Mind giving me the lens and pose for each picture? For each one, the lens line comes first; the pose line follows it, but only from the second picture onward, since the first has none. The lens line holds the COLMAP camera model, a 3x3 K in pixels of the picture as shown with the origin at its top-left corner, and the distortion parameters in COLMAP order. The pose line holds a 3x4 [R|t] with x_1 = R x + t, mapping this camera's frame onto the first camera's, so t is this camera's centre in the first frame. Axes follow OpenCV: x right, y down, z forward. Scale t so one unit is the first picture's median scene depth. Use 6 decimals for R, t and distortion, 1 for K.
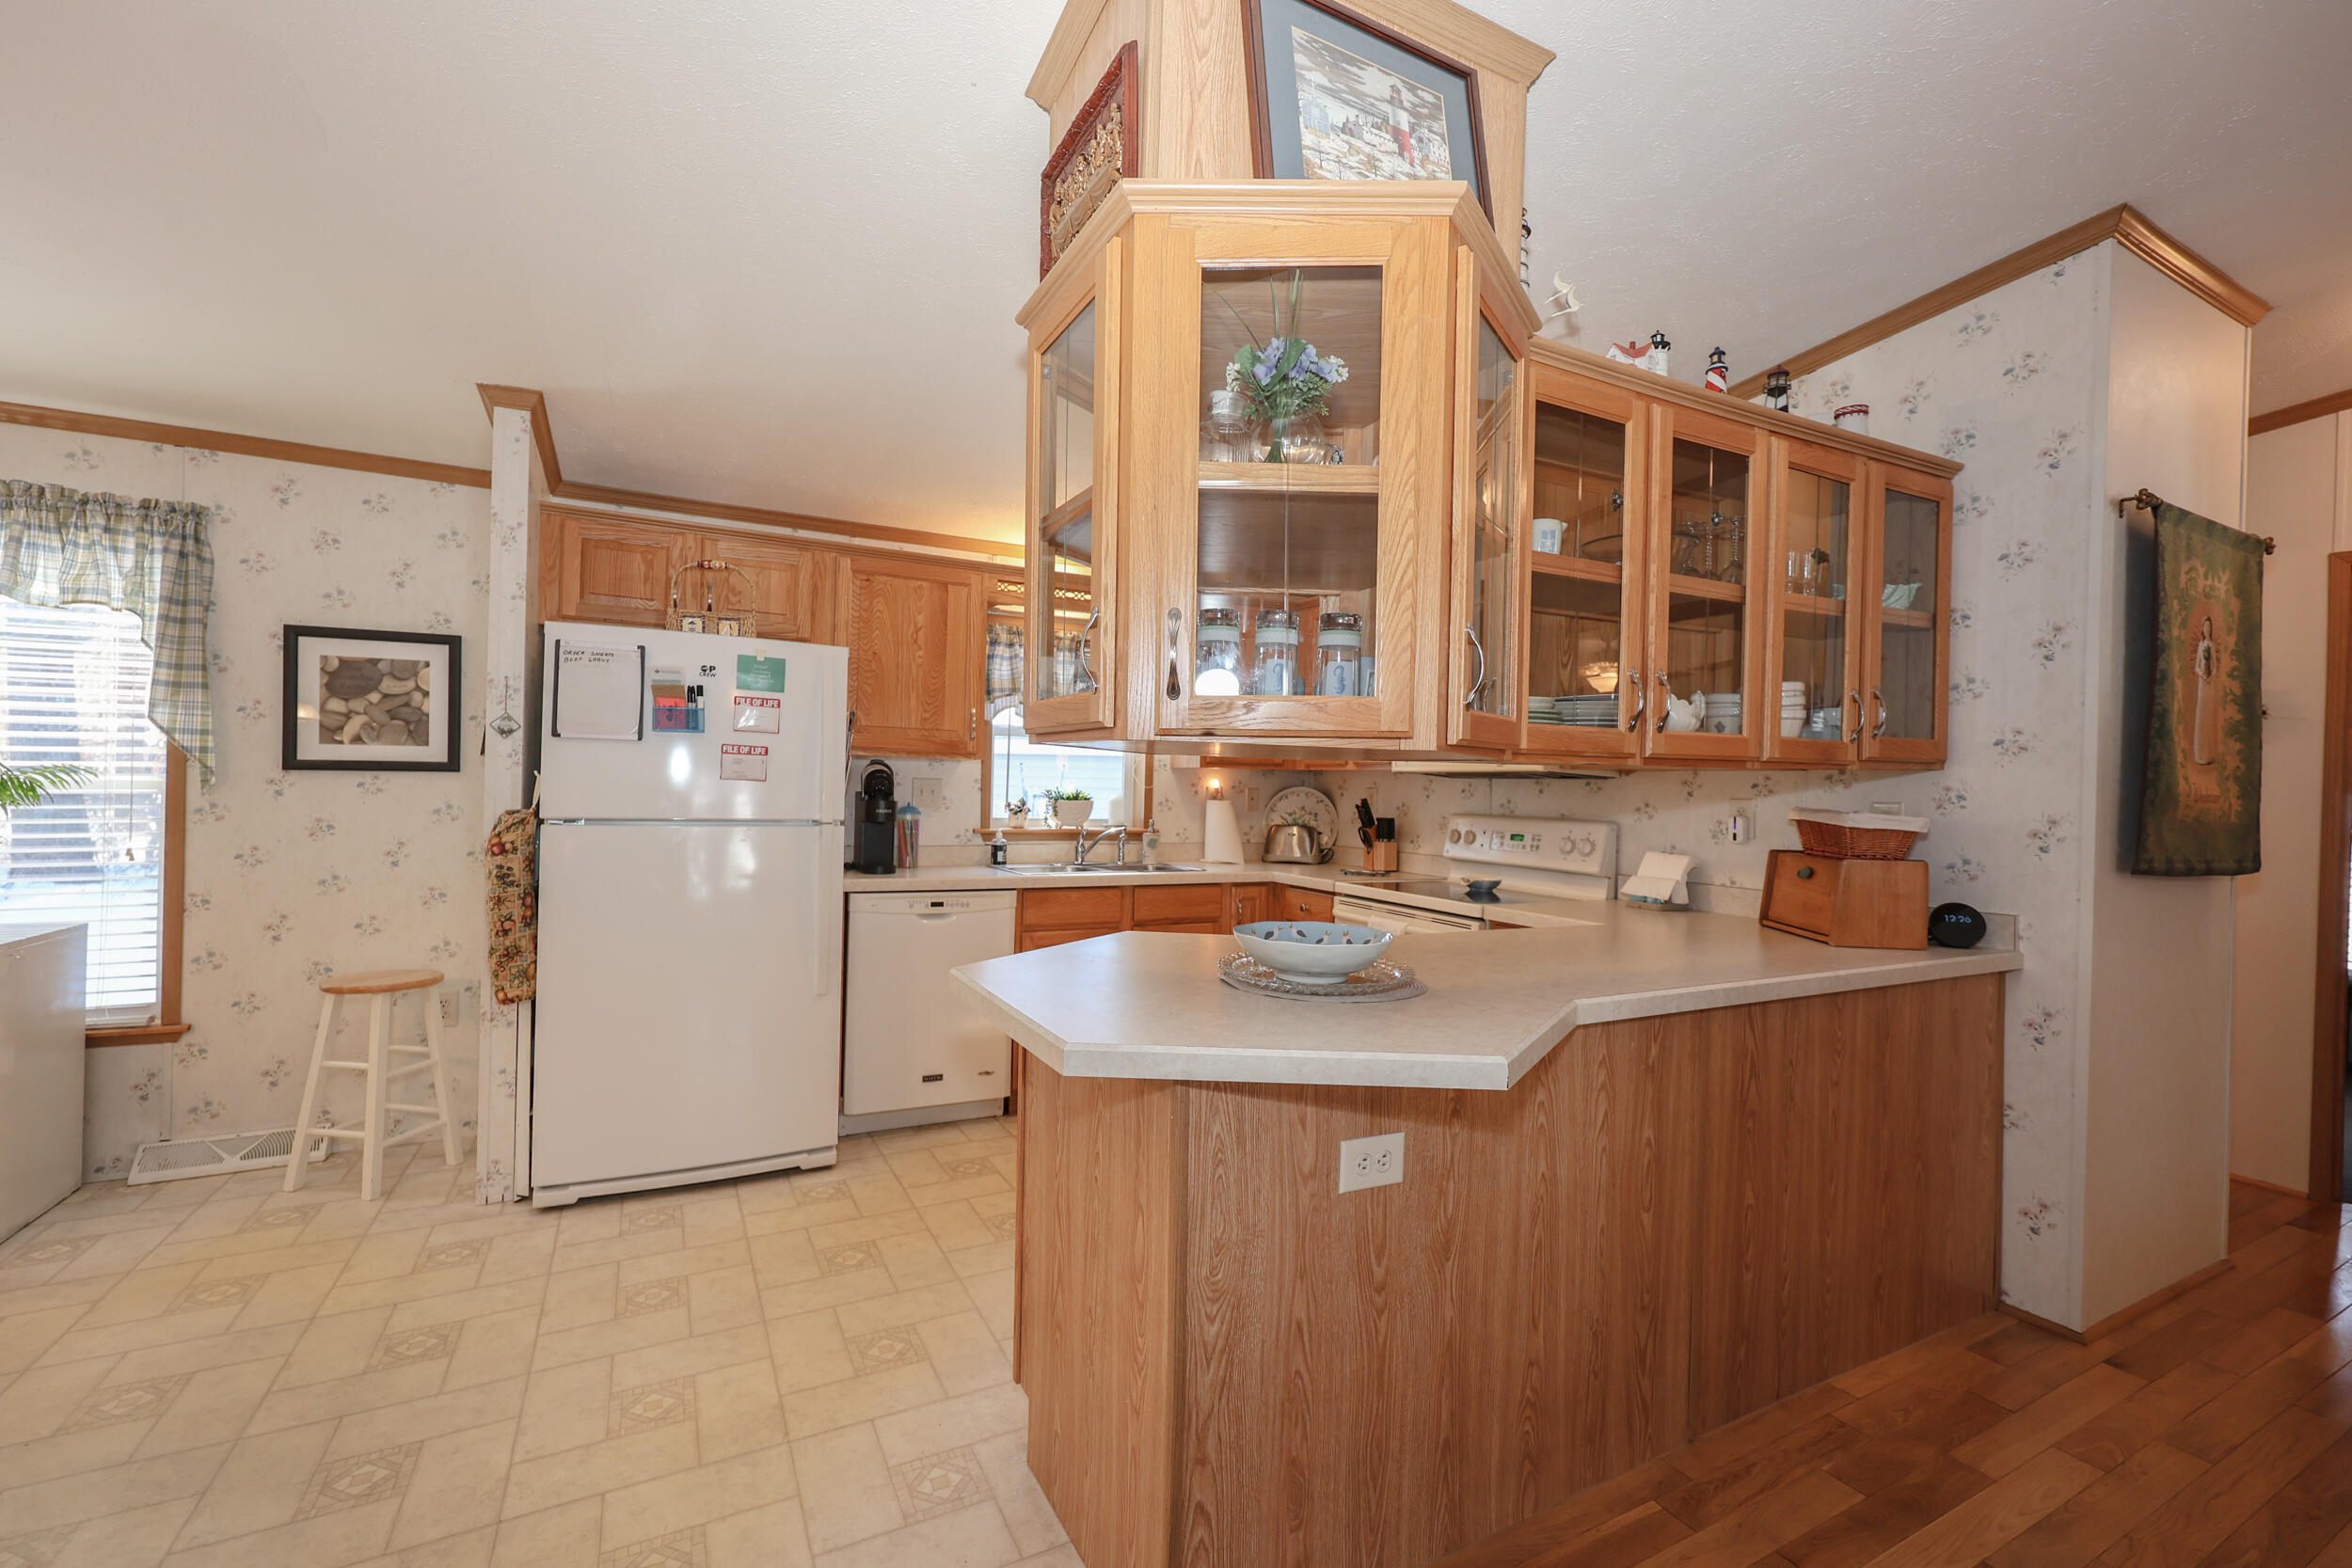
lens RADIAL K [[1001.5, 0, 1164.0], [0, 1001.5, 790.4], [0, 0, 1]] dist [0.003715, 0.000248]
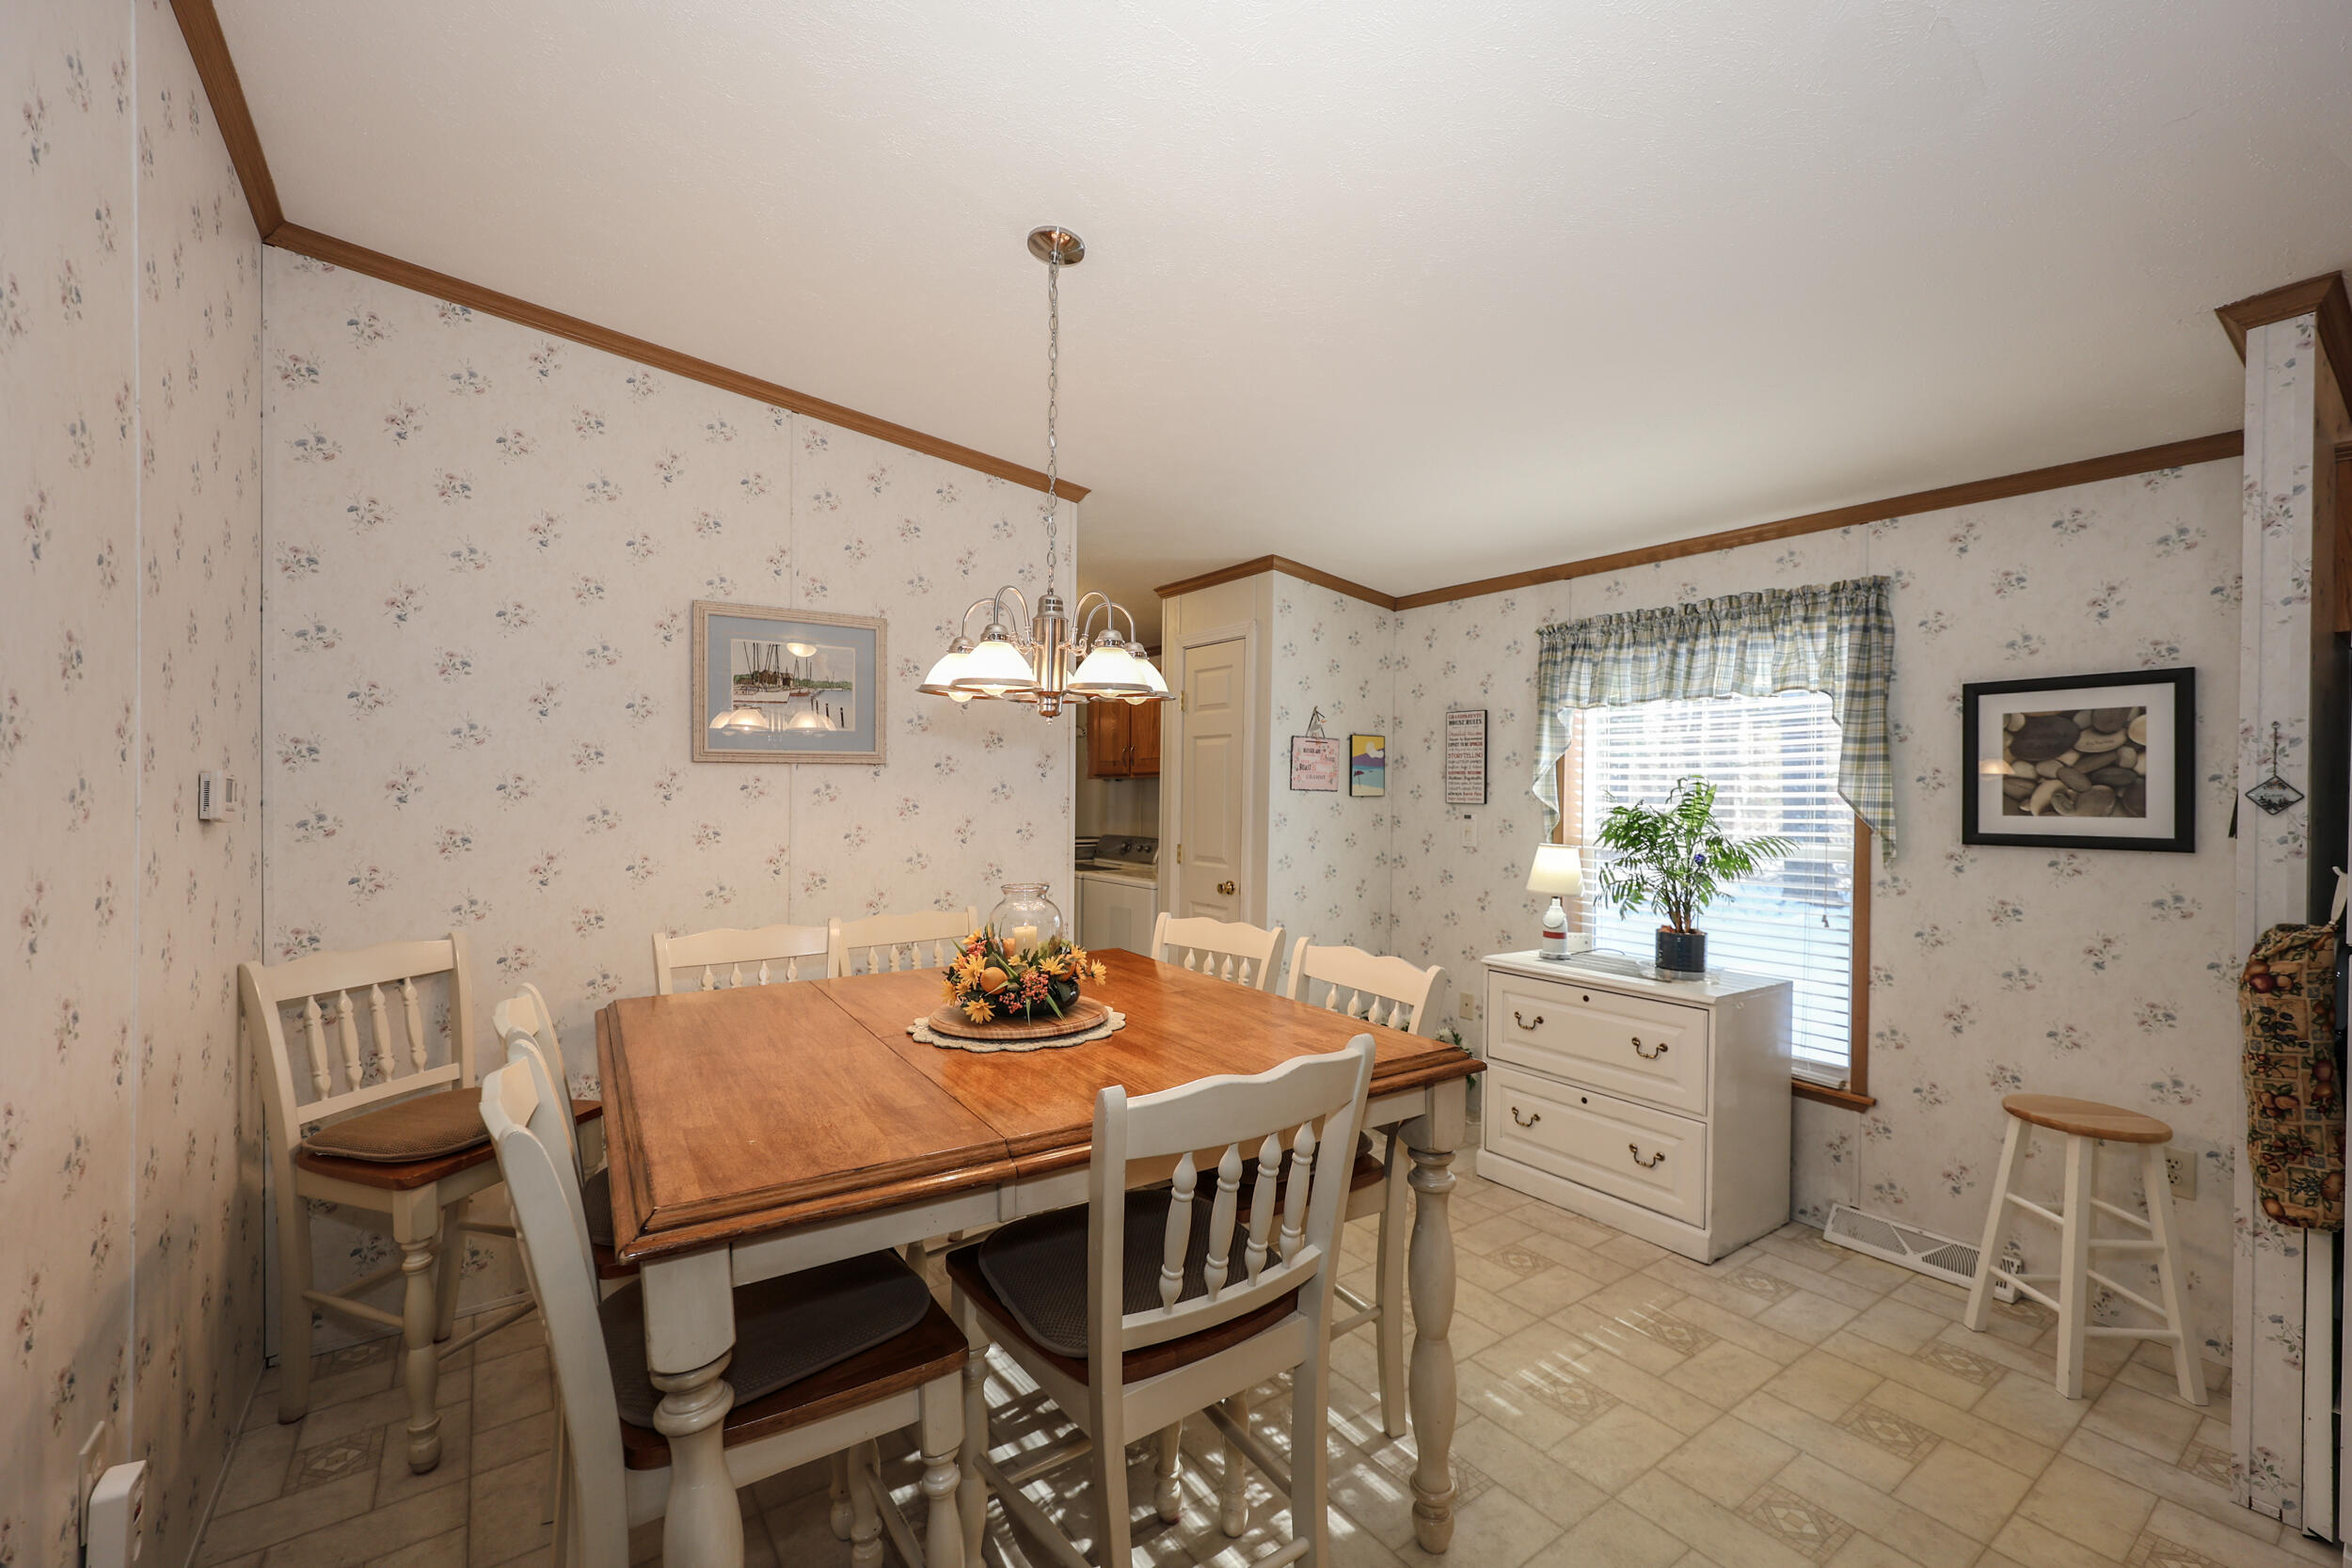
lens RADIAL K [[966.3, 0, 1167.1], [0, 966.3, 789.8], [0, 0, 1]] dist [-0.000884, -0.000204]
pose [[0.140653, -0.021206, -0.989832, -0.118967], [-0.011900, 0.999662, -0.023107, -0.042564], [0.989987, 0.015029, 0.140353, 0.172374]]
